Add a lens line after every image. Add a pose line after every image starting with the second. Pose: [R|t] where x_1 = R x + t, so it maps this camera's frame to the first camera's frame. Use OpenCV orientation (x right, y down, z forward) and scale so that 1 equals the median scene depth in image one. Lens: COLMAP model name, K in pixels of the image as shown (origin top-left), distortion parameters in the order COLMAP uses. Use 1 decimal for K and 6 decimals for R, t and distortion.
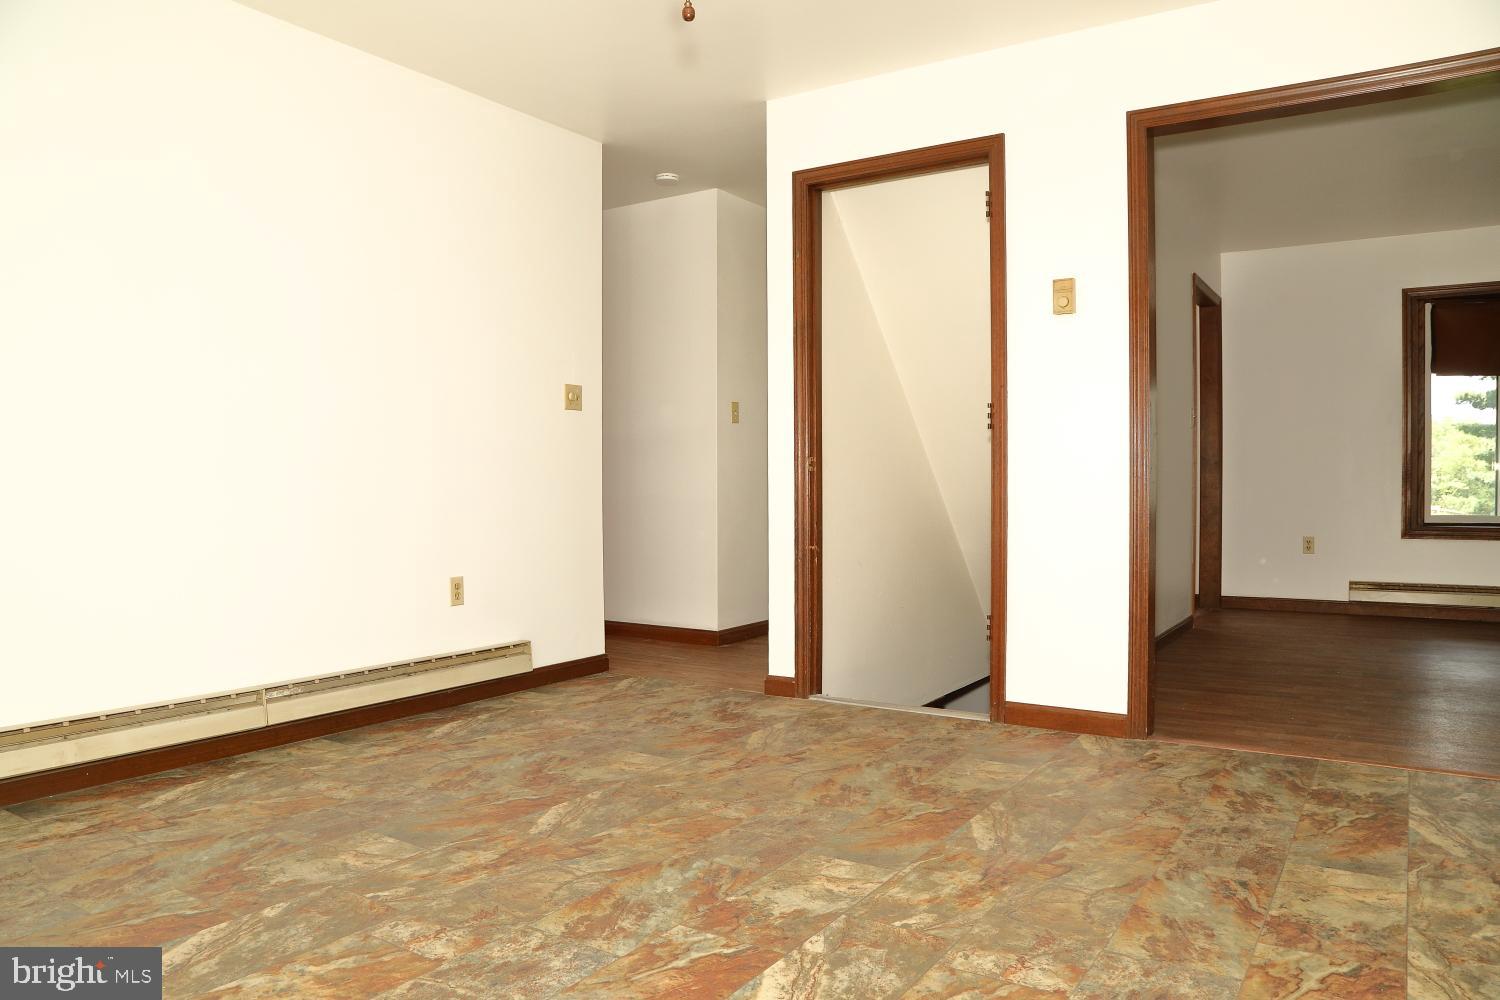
lens RADIAL K [[1045.0, 0, 746.3], [0, 1045.0, 503.2], [0, 0, 1]] dist [-0.119458, 0.058742]
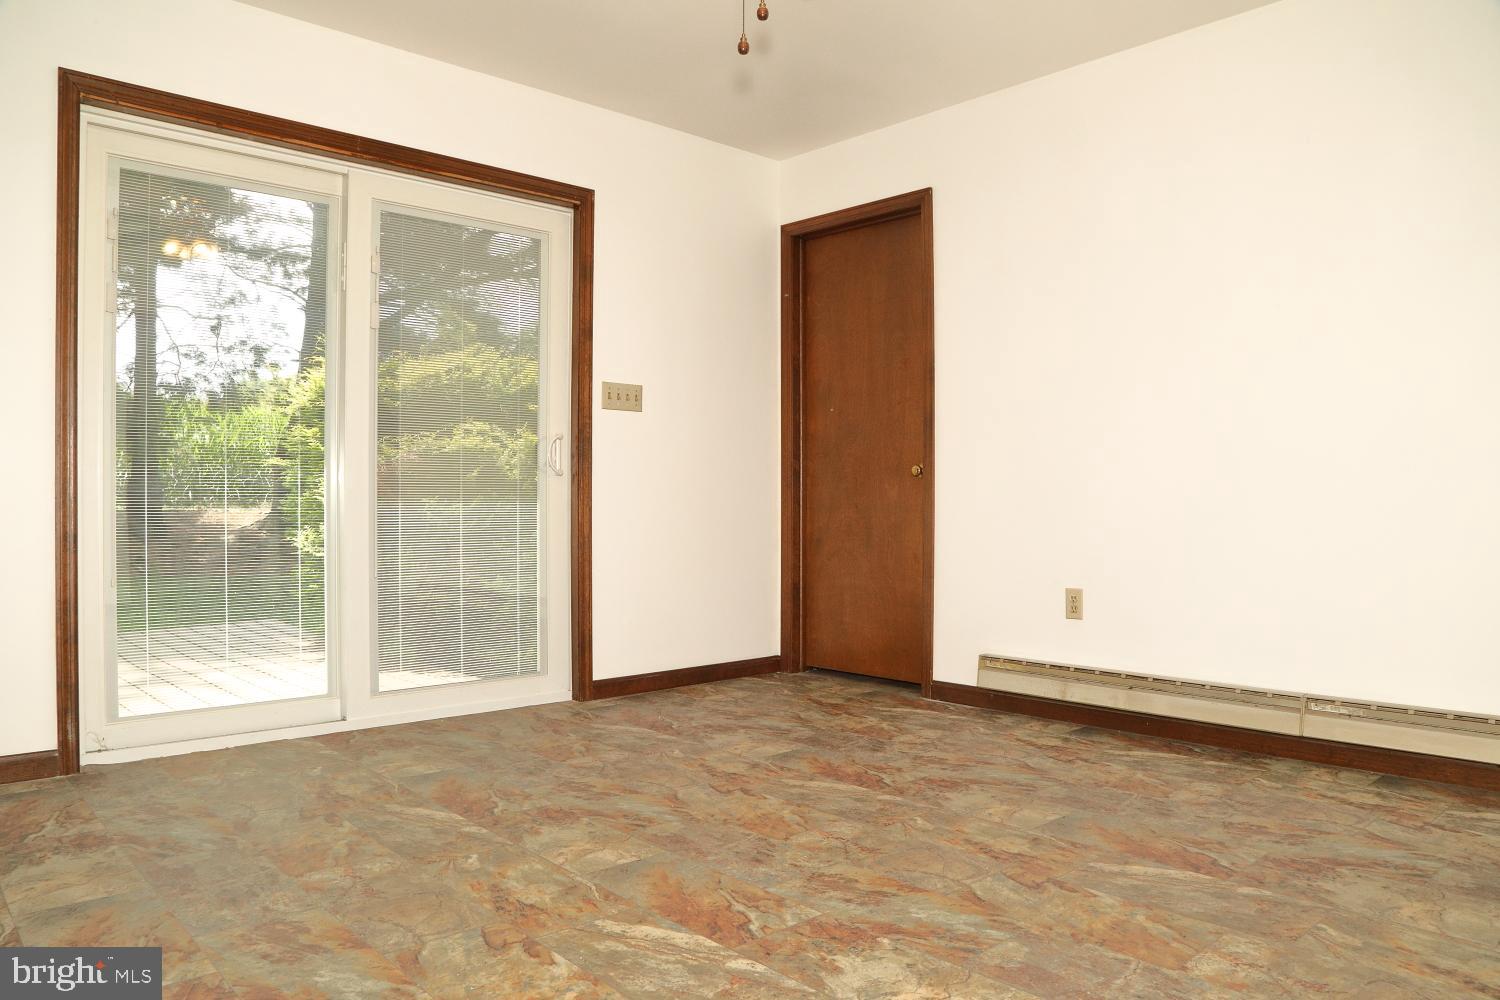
lens RADIAL K [[1035.2, 0, 750.0], [0, 1035.2, 500.0], [0, 0, 1]] dist [-0.124796, 0.067565]
pose [[-0.240969, 0.001663, -0.970531, 0.803007], [-0.020833, 0.999759, 0.006885, 0.002098], [0.970309, 0.021878, -0.240876, 1.020549]]
